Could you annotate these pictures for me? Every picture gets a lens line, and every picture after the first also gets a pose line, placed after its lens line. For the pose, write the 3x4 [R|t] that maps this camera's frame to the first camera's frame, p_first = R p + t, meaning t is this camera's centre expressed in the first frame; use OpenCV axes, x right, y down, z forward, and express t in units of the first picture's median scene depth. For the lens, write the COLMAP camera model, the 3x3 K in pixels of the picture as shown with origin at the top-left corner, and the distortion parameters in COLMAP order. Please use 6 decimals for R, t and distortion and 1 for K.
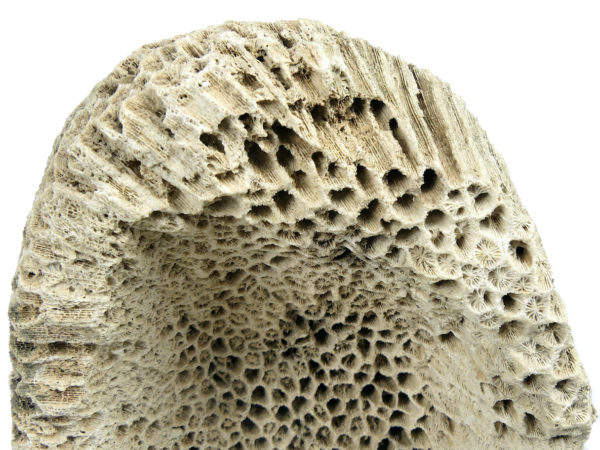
lens RADIAL K [[554.7, 0, 297.1], [0, 554.7, 226.3], [0, 0, 1]] dist [-0.017135, -0.012186]
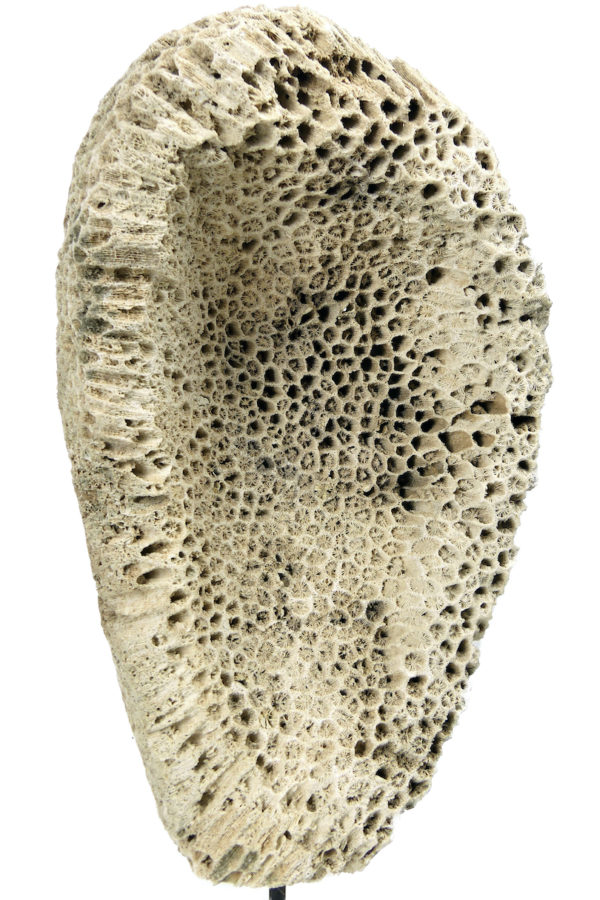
lens RADIAL K [[707.9, 0, 304.1], [0, 707.9, 451.4], [0, 0, 1]] dist [-0.007200, 0.000277]
pose [[0.986840, -0.081323, 0.139762, -0.307881], [0.084531, 0.996273, -0.017165, 0.700838], [-0.137845, 0.028753, 0.990036, -0.586721]]
